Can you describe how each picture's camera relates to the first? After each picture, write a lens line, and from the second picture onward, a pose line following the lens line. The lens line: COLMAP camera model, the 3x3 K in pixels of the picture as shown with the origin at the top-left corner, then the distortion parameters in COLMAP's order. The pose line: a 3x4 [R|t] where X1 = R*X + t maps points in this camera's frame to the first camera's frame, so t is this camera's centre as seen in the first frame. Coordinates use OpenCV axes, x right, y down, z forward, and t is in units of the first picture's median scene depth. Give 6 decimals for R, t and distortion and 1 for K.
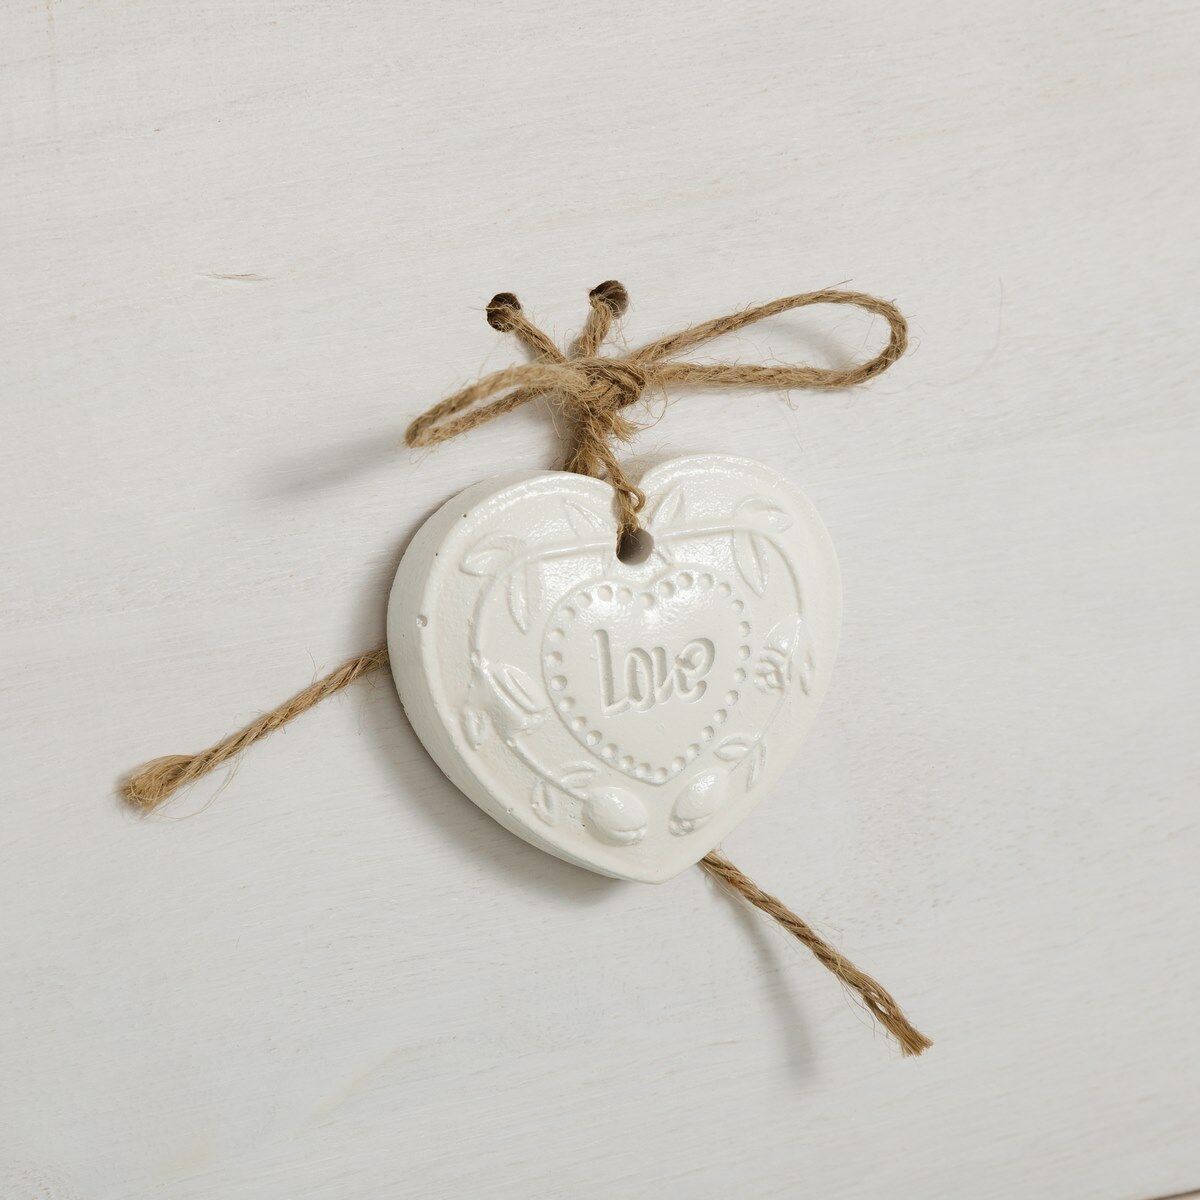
lens RADIAL K [[3391.7, 0, 601.7], [0, 3391.7, 600.3], [0, 0, 1]] dist [0.071725, 0.000000]
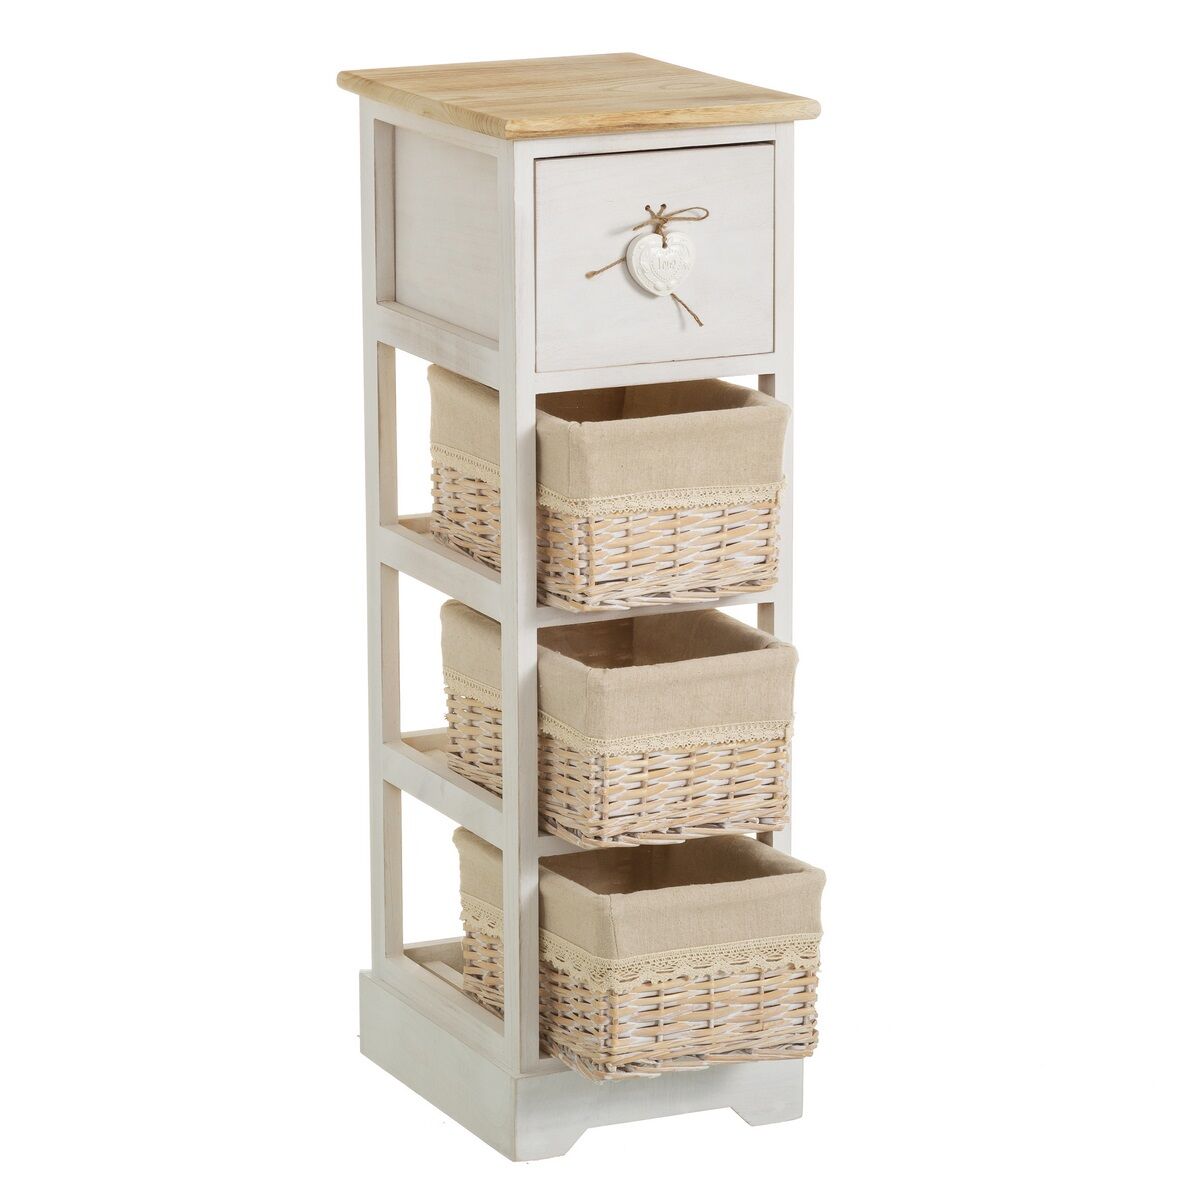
lens RADIAL K [[5482.6, 0, 610.3], [0, 5482.6, 593.9], [0, 0, 1]] dist [3.009033, 0.000000]
pose [[0.996867, 0.075450, 0.023745, -0.304343], [-0.077889, 0.988644, 0.128514, -0.732990], [-0.013779, -0.129961, 0.991423, -9.915692]]
